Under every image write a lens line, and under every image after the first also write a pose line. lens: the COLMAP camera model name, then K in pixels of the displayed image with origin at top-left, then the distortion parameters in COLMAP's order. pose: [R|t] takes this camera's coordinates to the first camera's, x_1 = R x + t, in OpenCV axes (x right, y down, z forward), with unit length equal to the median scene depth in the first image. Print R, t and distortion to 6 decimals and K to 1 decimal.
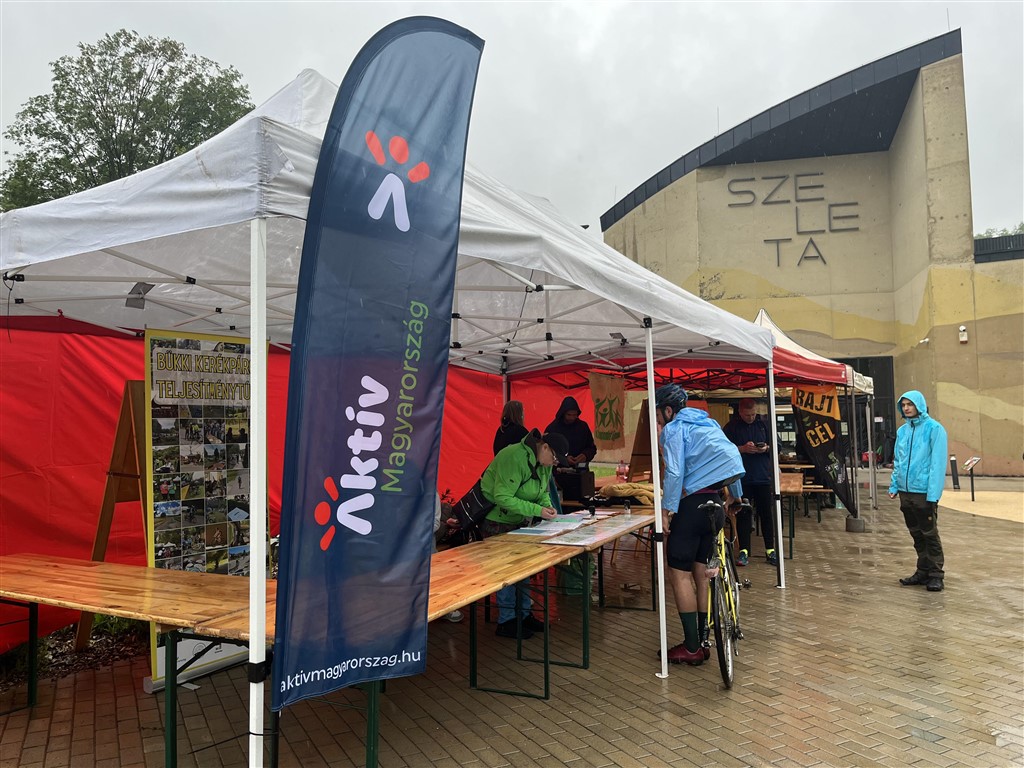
lens RADIAL K [[773.1, 0, 513.6], [0, 773.1, 381.2], [0, 0, 1]] dist [0.067428, -0.089510]
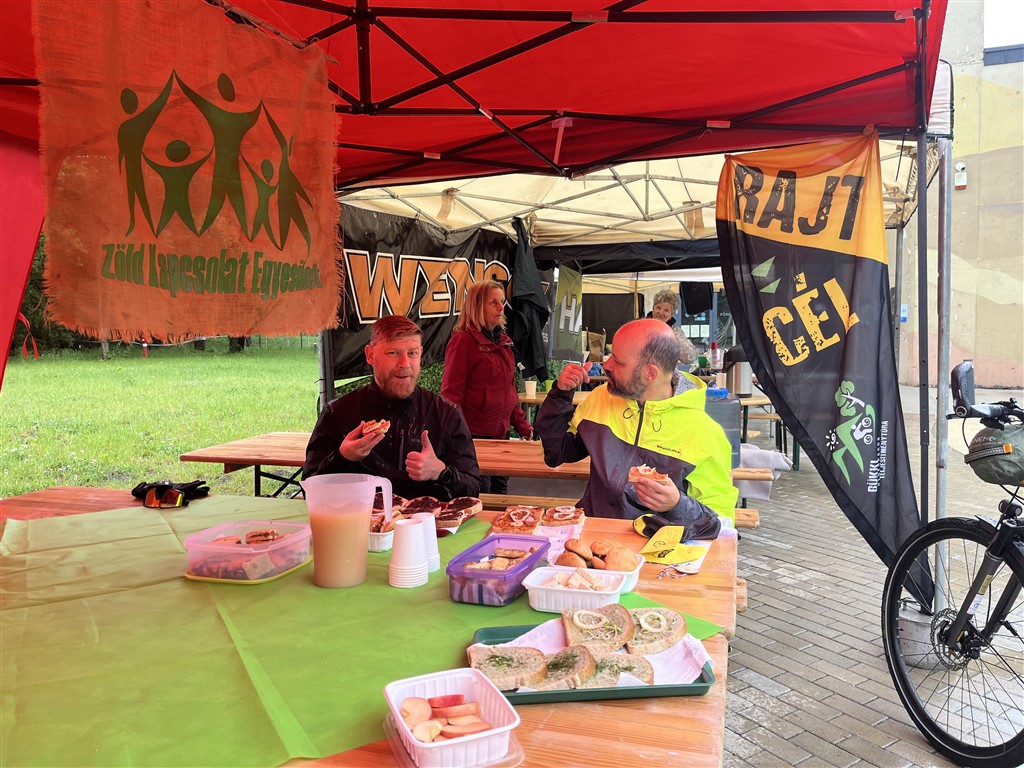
lens RADIAL K [[773.1, 0, 543.2], [0, 773.1, 385.7], [0, 0, 1]] dist [0.067428, -0.089510]
pose [[0.990202, -0.007918, 0.139415, 0.104542], [-0.011781, 0.990095, 0.139907, 0.021643], [-0.139142, -0.140179, 0.980301, 0.297263]]
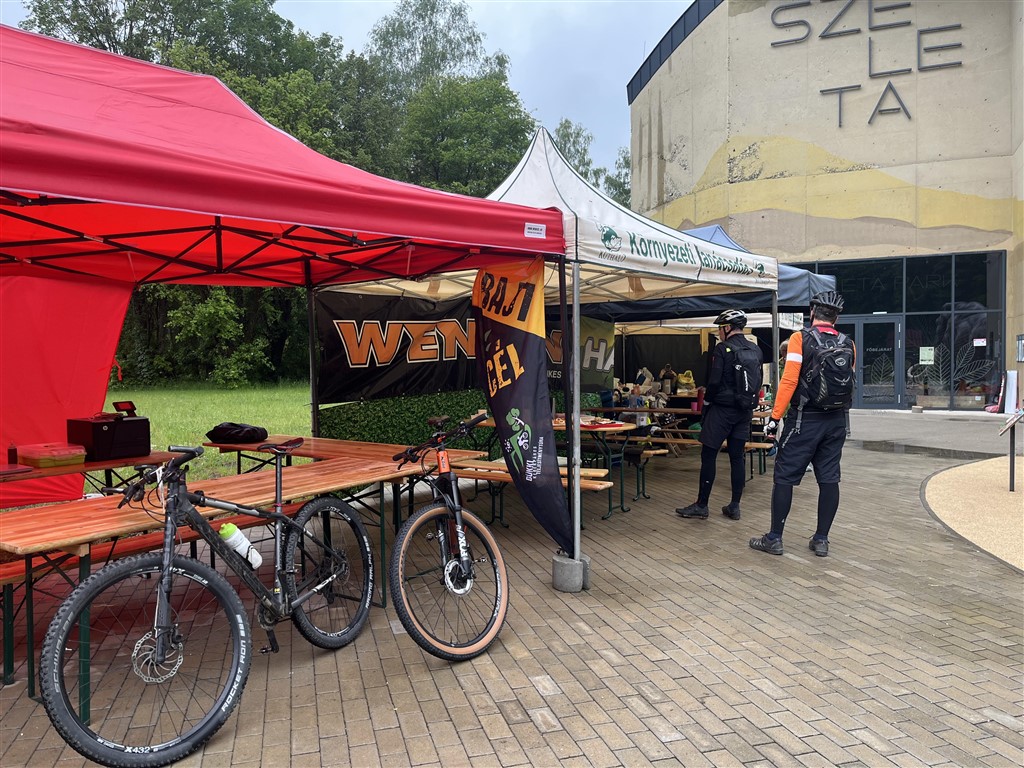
lens RADIAL K [[773.1, 0, 519.4], [0, 773.1, 386.2], [0, 0, 1]] dist [0.067428, -0.089510]
pose [[0.980132, 0.006272, -0.198246, 0.198383], [0.013462, 0.995091, 0.098040, 0.013722], [0.197888, -0.098761, 0.975237, 0.226568]]
